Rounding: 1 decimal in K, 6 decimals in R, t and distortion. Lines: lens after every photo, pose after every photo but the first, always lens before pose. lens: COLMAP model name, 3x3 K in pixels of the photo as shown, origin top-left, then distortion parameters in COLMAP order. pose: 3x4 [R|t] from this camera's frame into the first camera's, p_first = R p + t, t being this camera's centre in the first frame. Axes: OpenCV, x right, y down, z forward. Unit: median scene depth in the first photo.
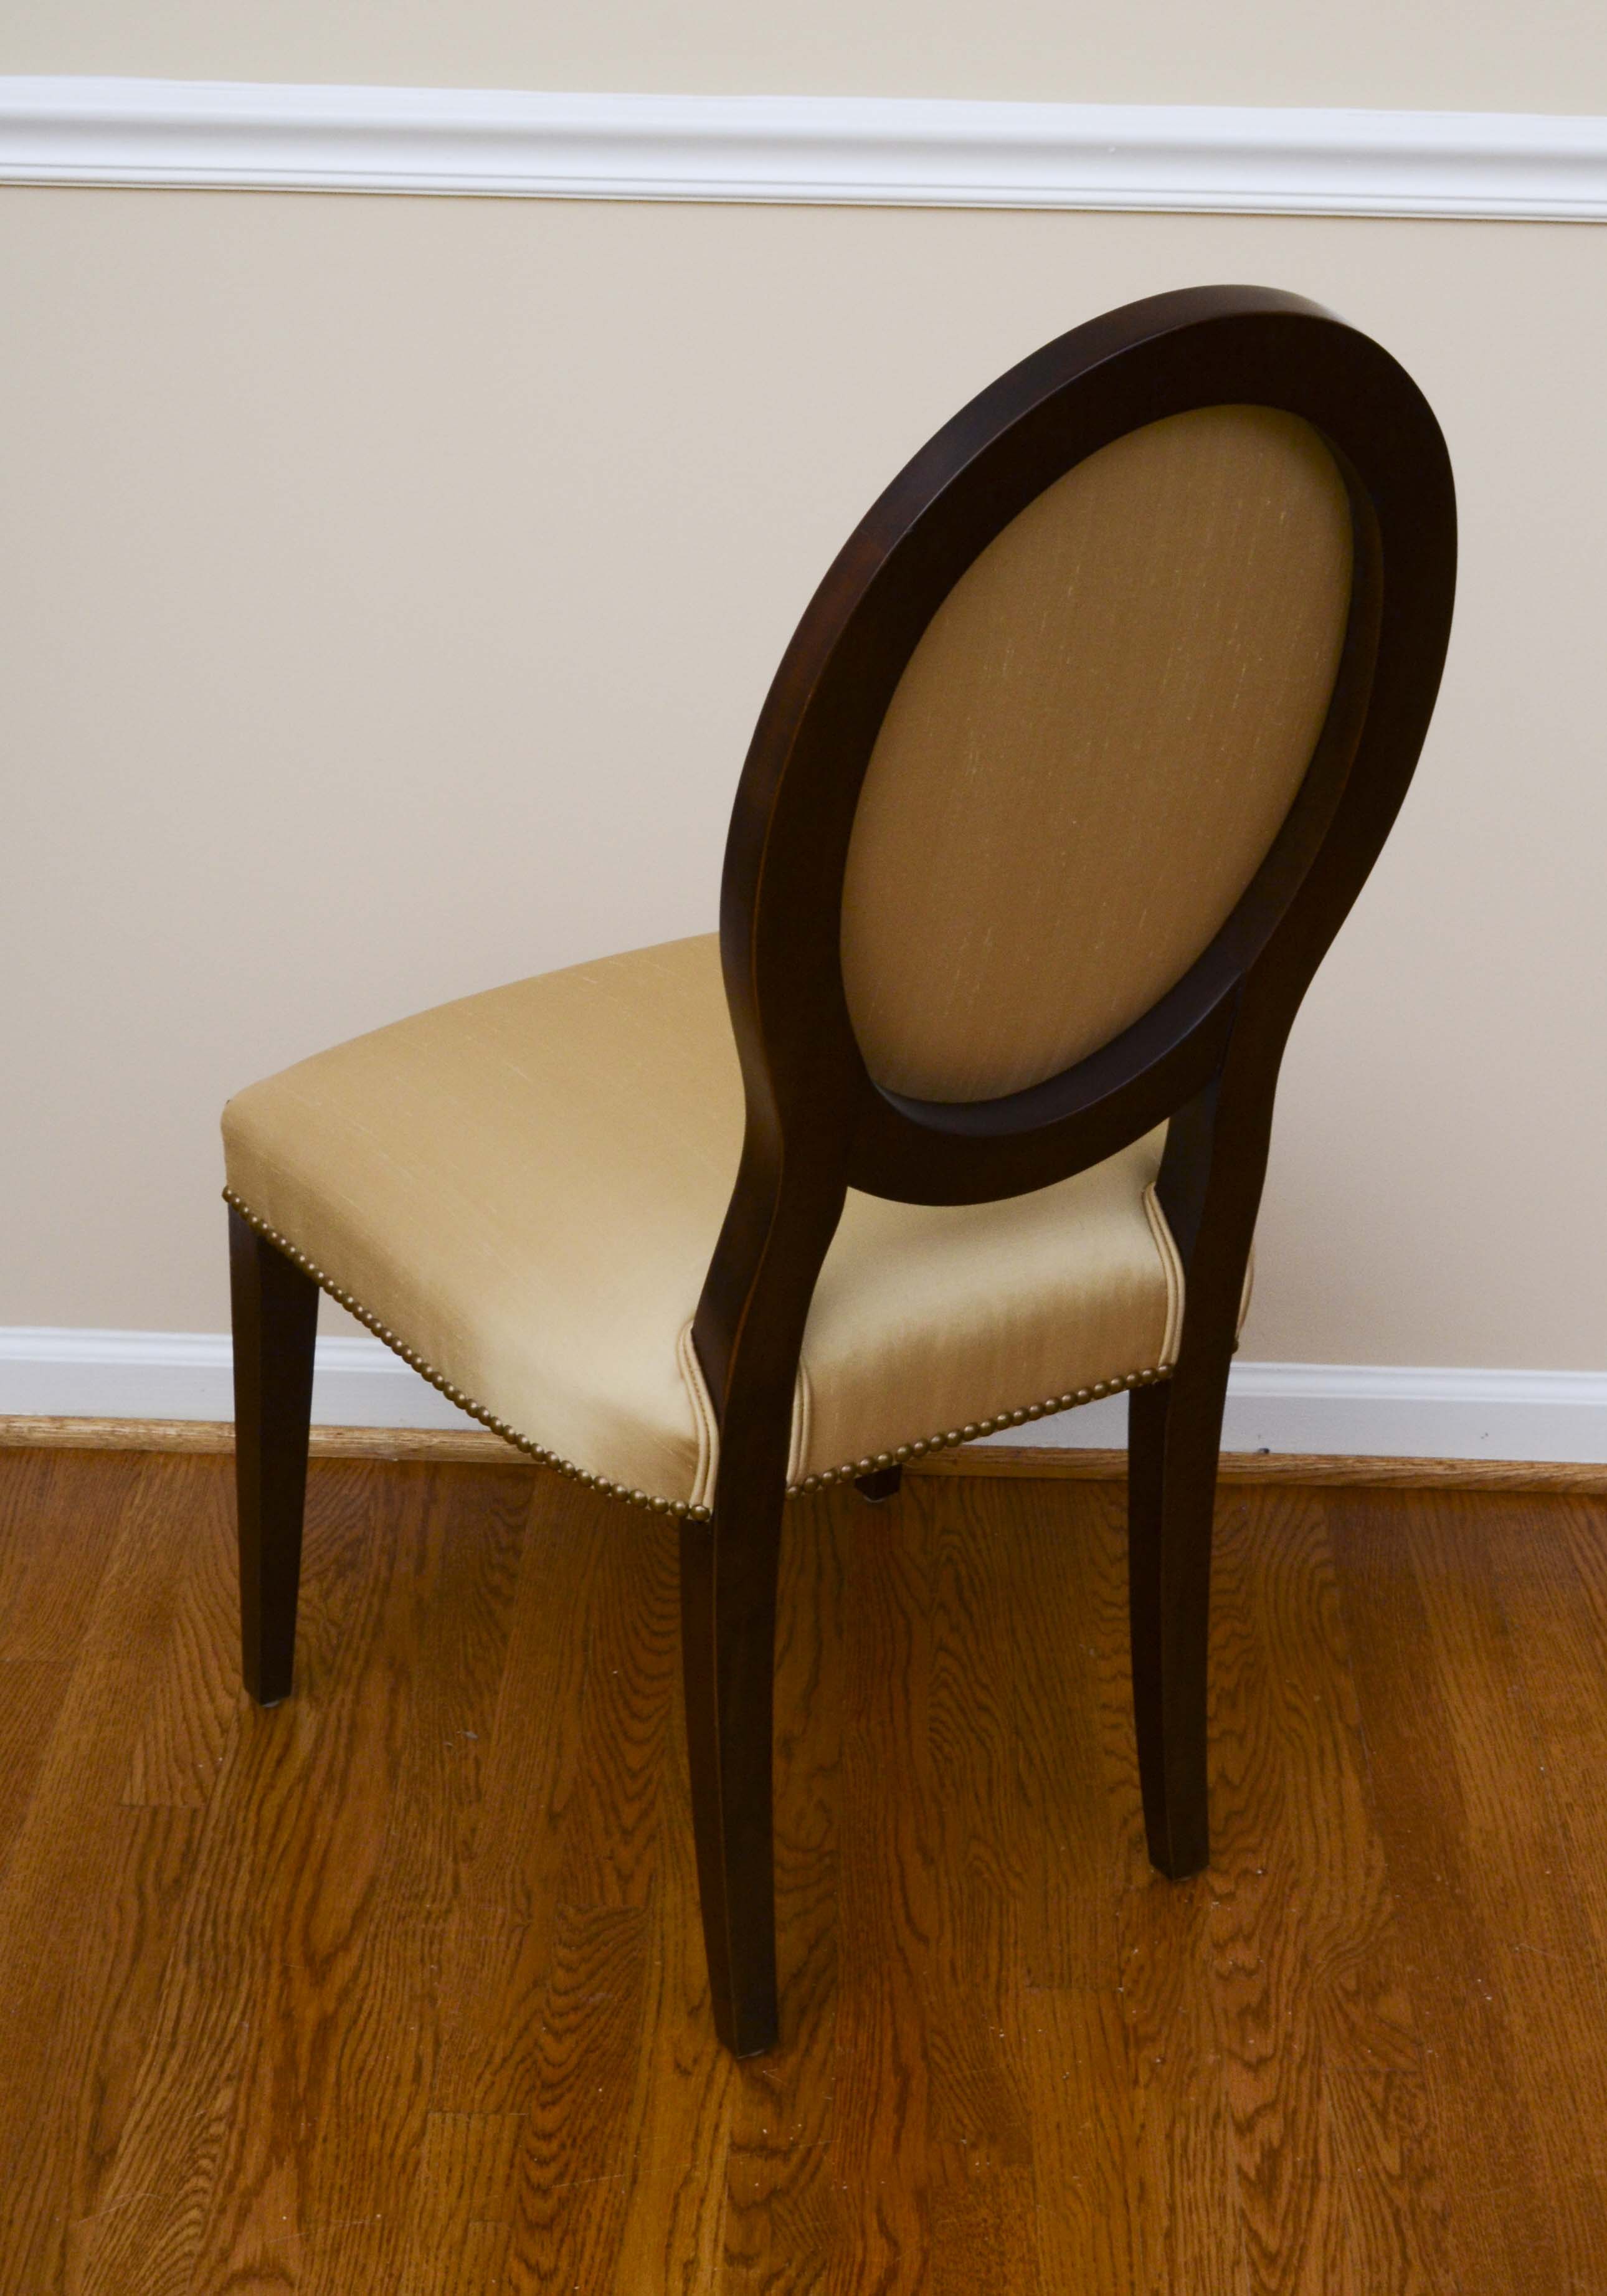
lens RADIAL K [[3939.9, 0, 803.1], [0, 3939.9, 1147.3], [0, 0, 1]] dist [-0.030050, 0.000000]
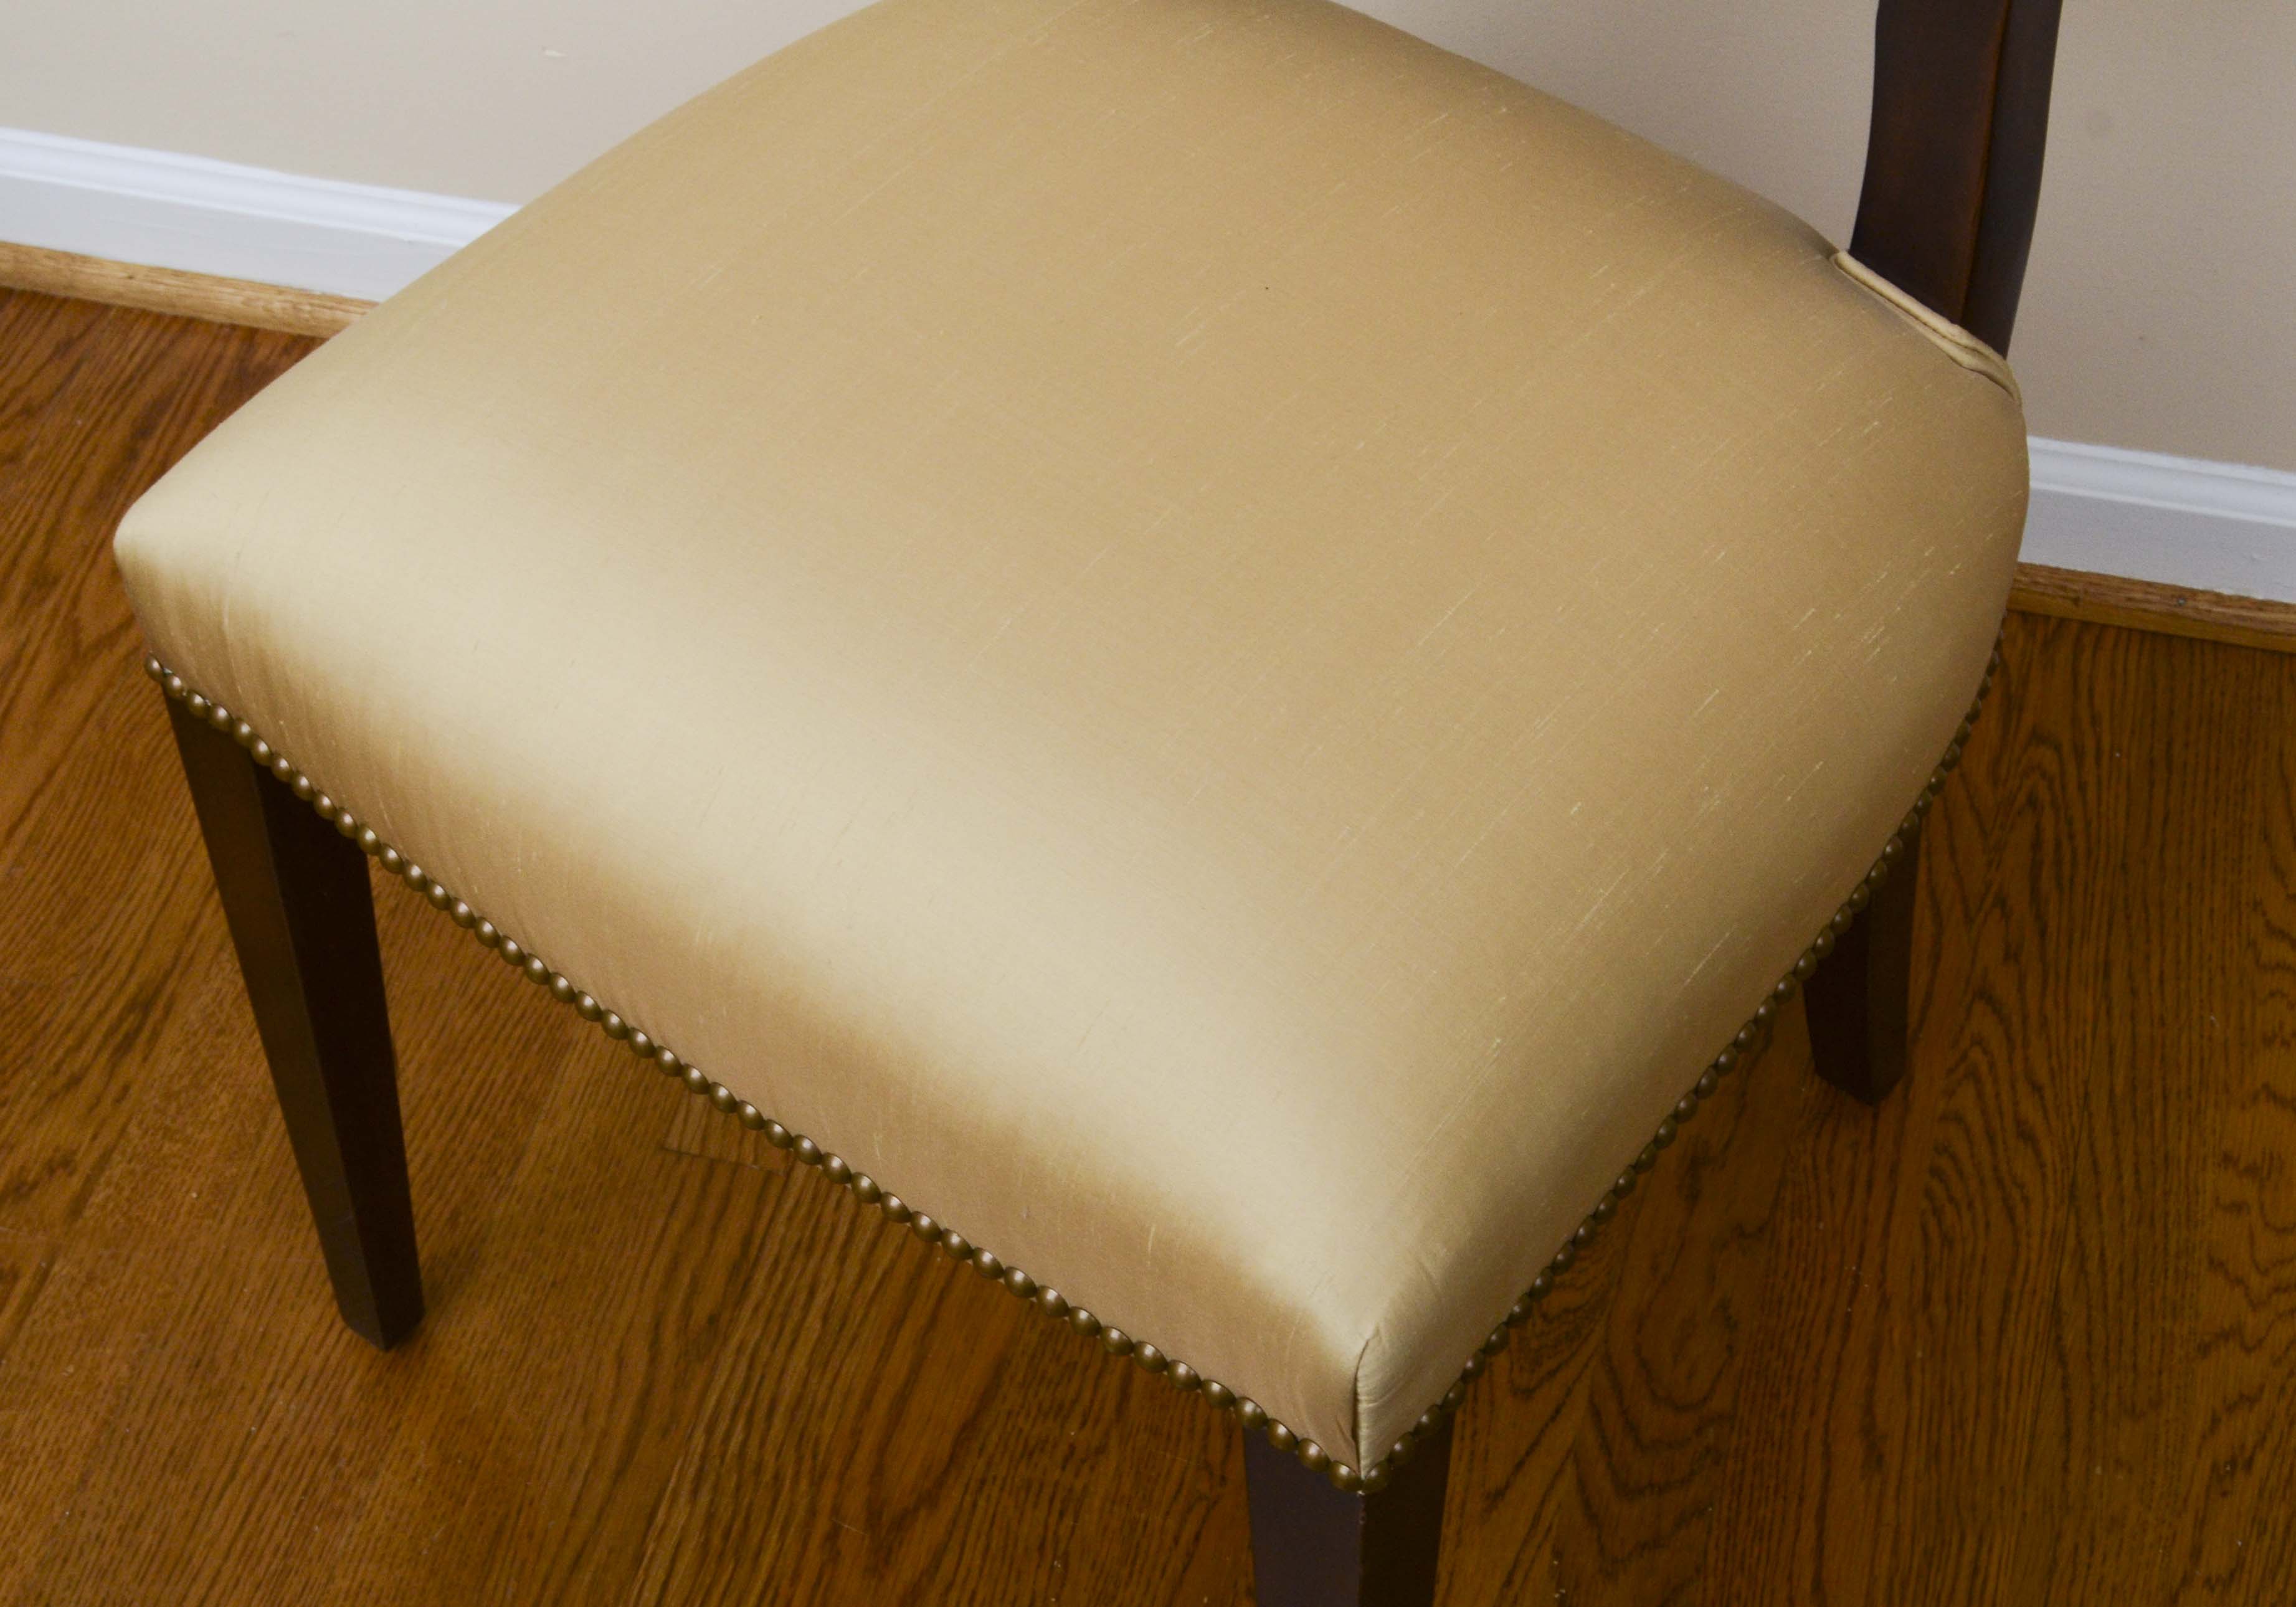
lens RADIAL K [[3939.9, 0, 1145.1], [0, 3939.9, 802.7], [0, 0, 1]] dist [-0.030050, 0.000000]
pose [[0.967014, 0.139665, -0.213019, 0.038561], [-0.041274, 0.911142, 0.410020, -0.163931], [0.251356, -0.387703, 0.886852, 0.463612]]
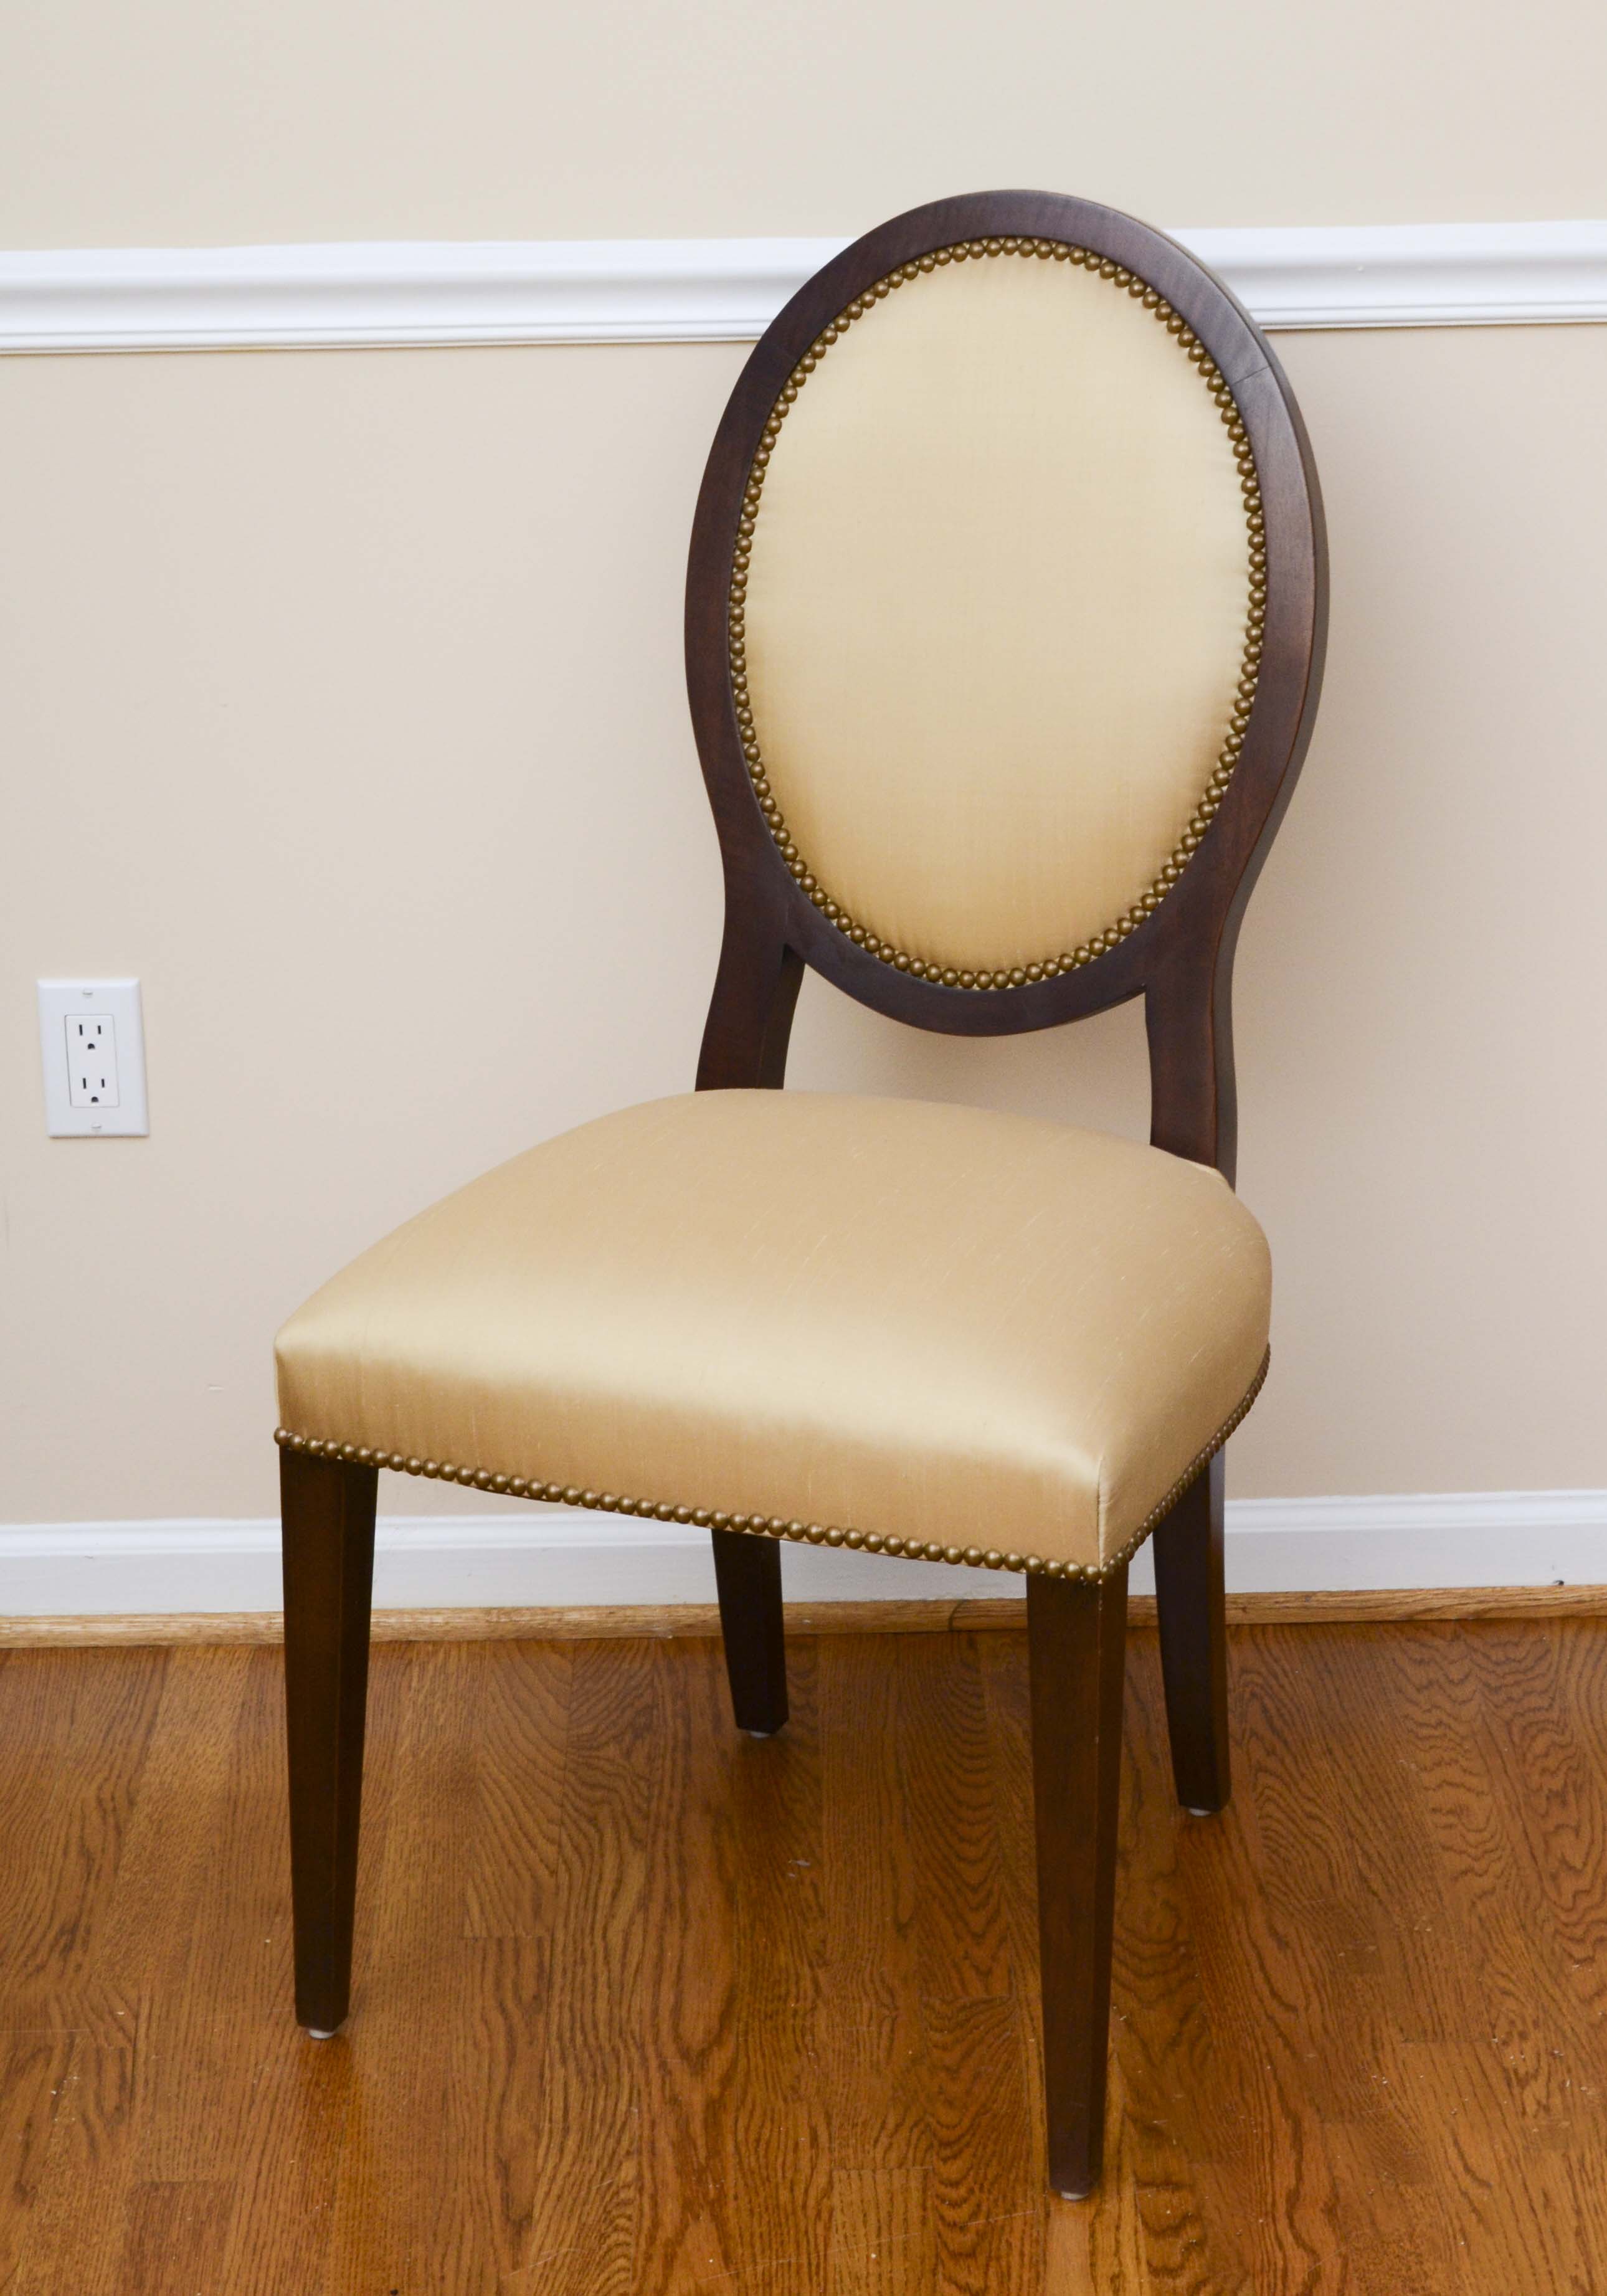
lens RADIAL K [[4973.9, 0, 804.9], [0, 4973.9, 1150.0], [0, 0, 1]] dist [0.002134, 0.000000]
pose [[0.998526, -0.047371, 0.026486, -0.113668], [0.050183, 0.991723, -0.118182, 0.125107], [-0.020669, 0.119337, 0.992639, -0.273636]]
